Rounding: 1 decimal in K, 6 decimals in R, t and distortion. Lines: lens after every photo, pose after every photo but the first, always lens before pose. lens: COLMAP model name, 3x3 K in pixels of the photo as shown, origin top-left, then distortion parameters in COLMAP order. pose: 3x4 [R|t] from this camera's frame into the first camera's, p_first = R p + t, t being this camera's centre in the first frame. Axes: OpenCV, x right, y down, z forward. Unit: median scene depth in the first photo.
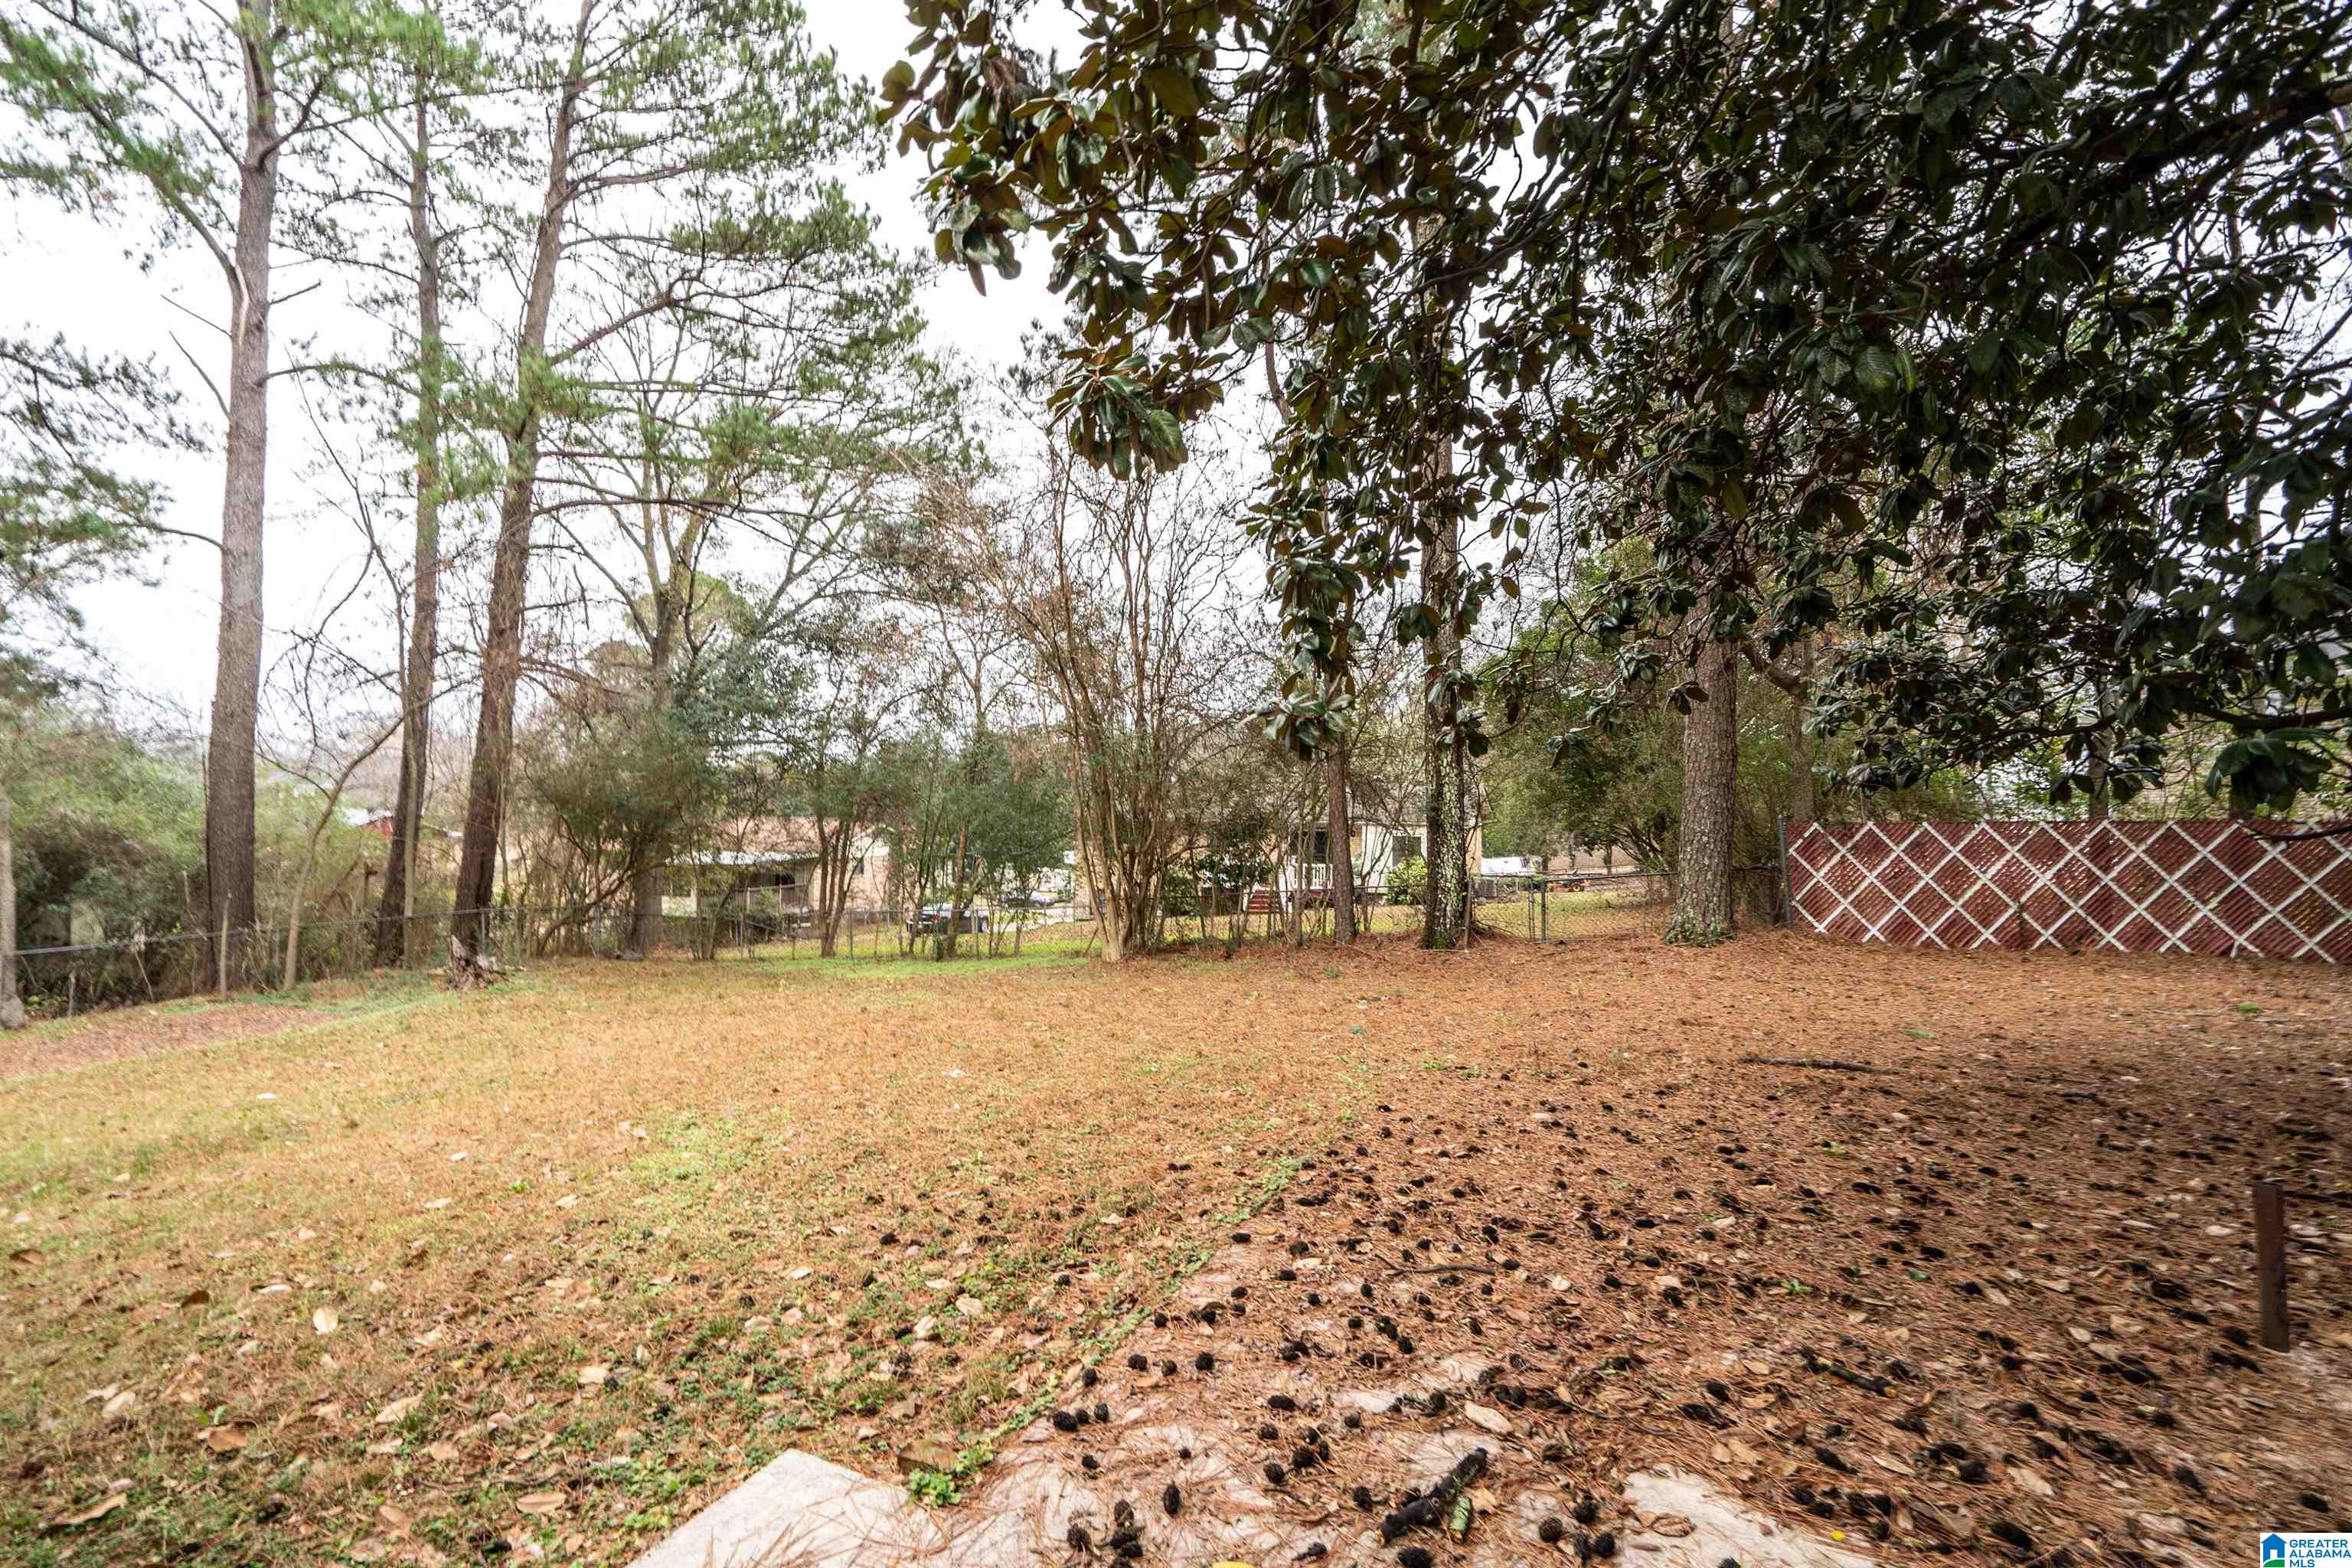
lens RADIAL K [[1086.1, 0, 1162.7], [0, 1086.1, 790.8], [0, 0, 1]] dist [0.003087, 0.000931]
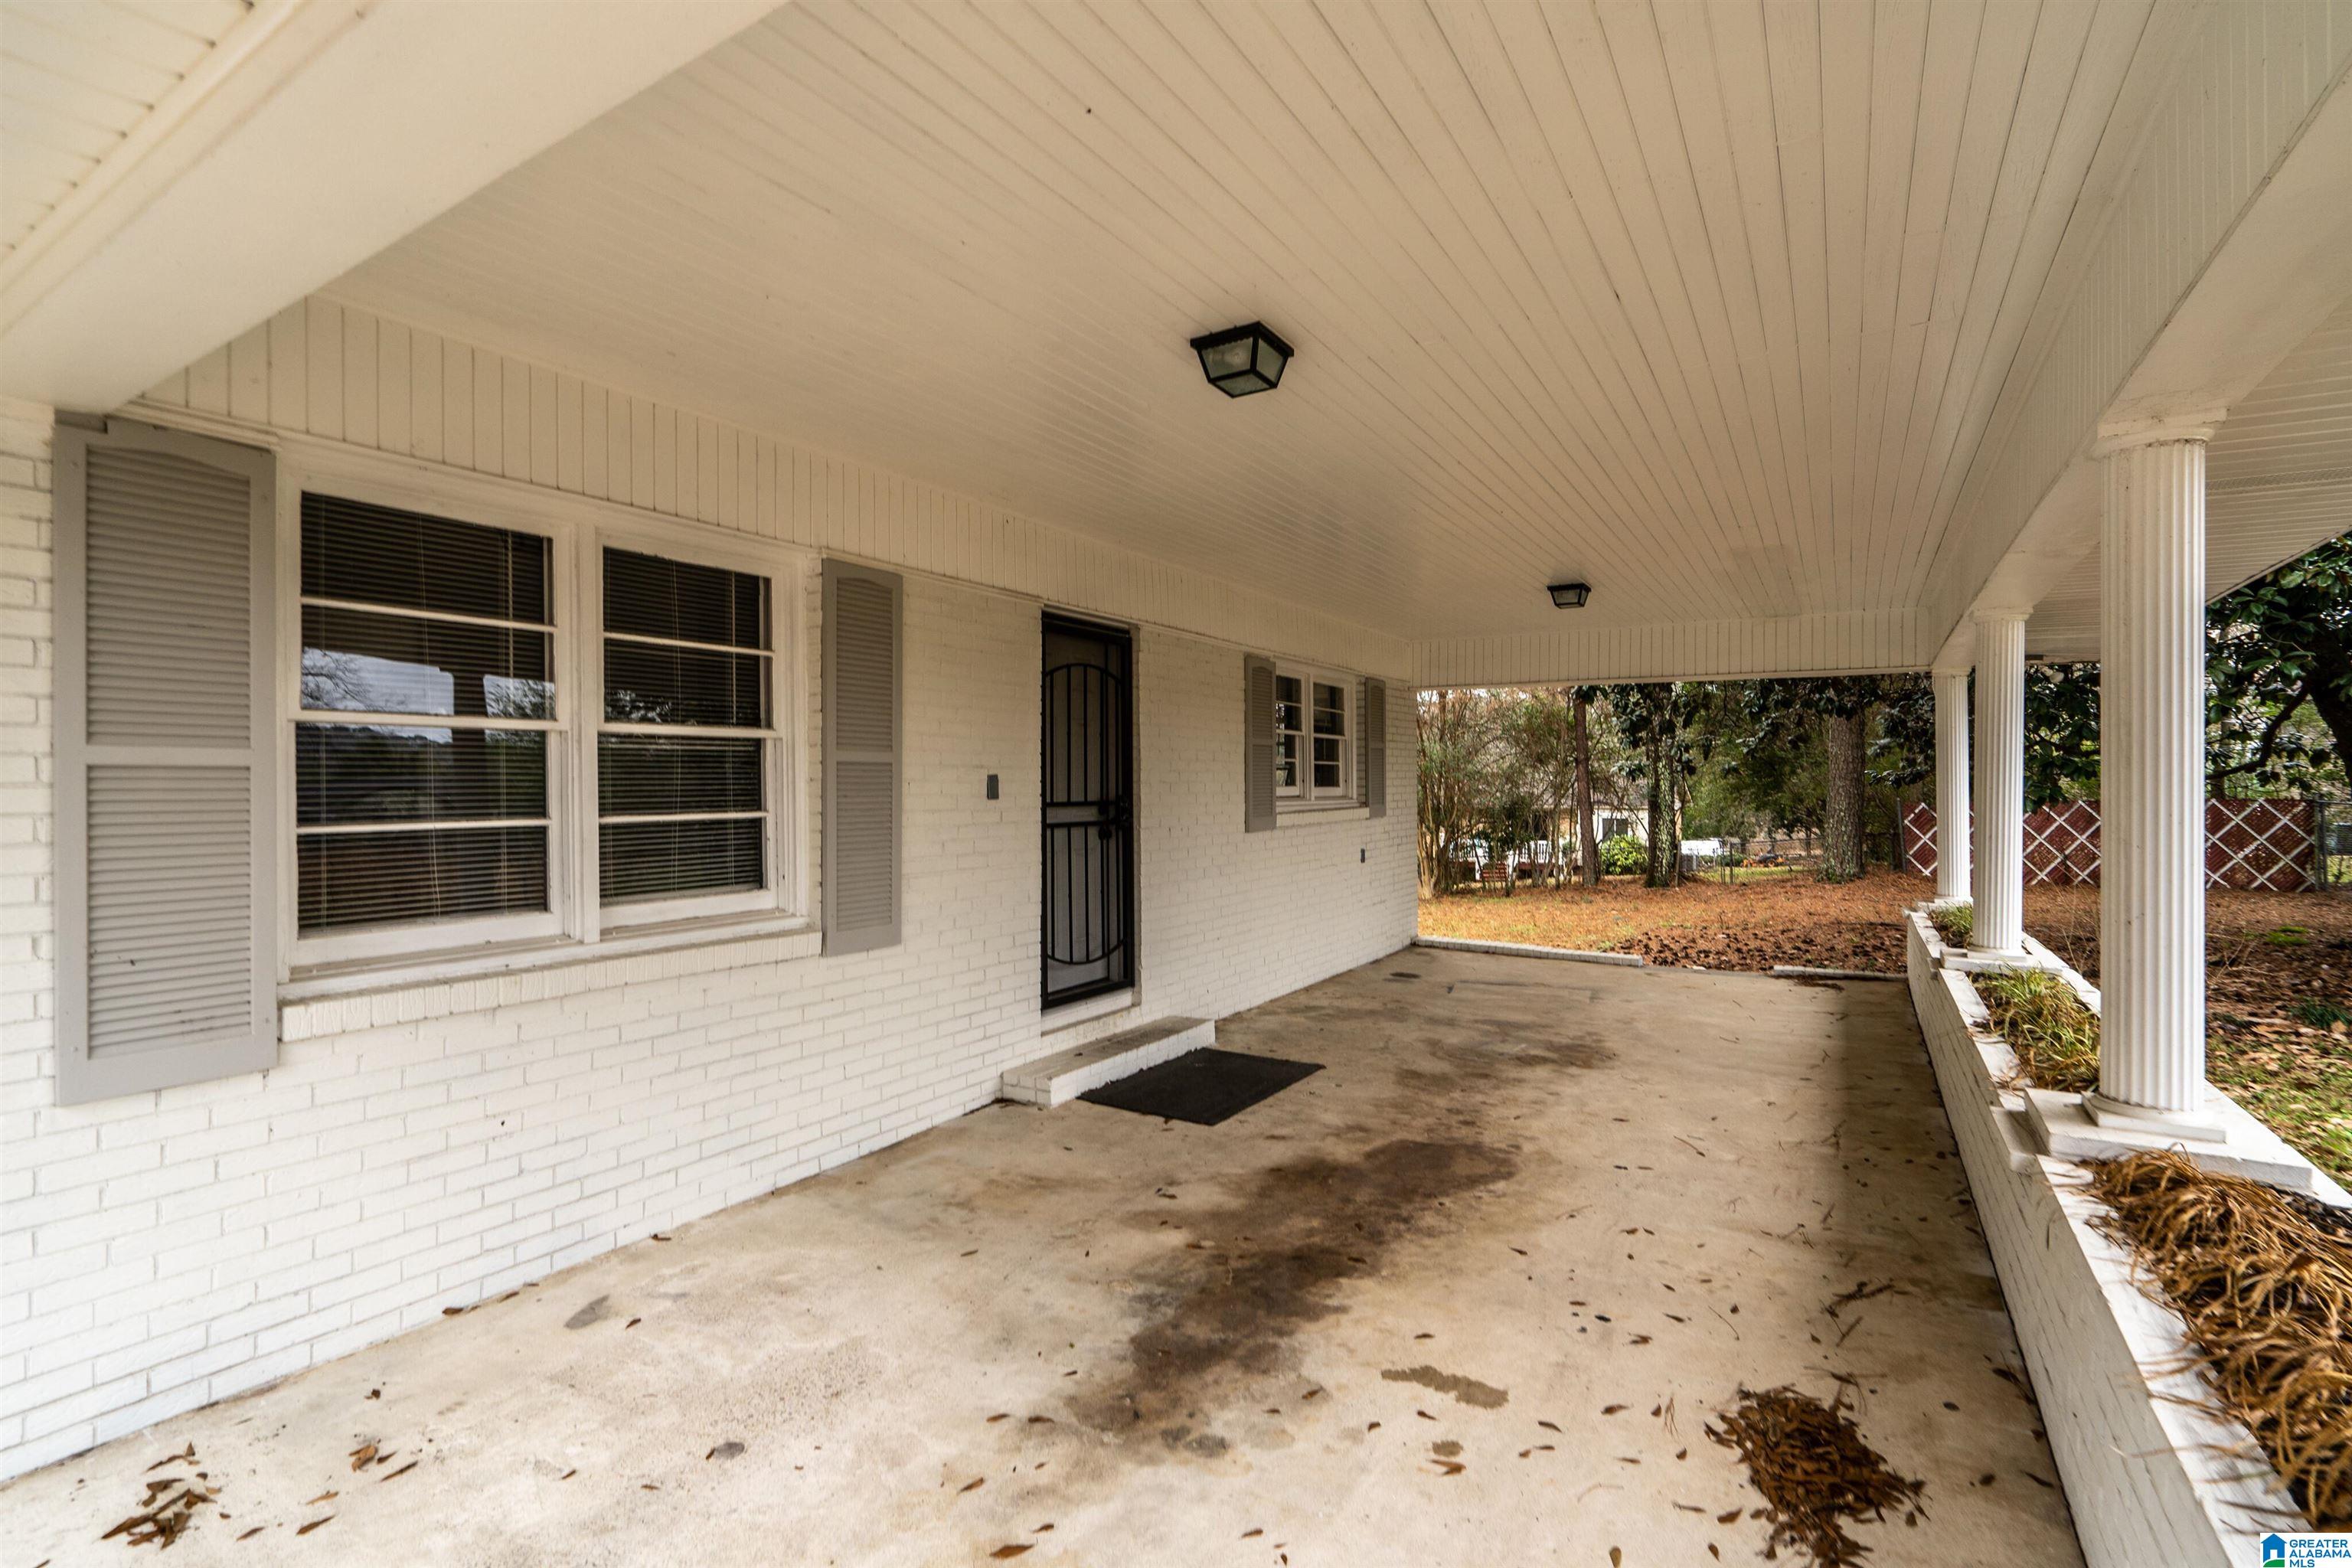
lens RADIAL K [[1086.1, 0, 1162.7], [0, 1086.1, 790.8], [0, 0, 1]] dist [0.003087, 0.000931]
pose [[0.987831, -0.009289, -0.155256, -0.193983], [0.010979, 0.999889, 0.010030, -0.013367], [0.155146, -0.011612, 0.987823, -0.613480]]
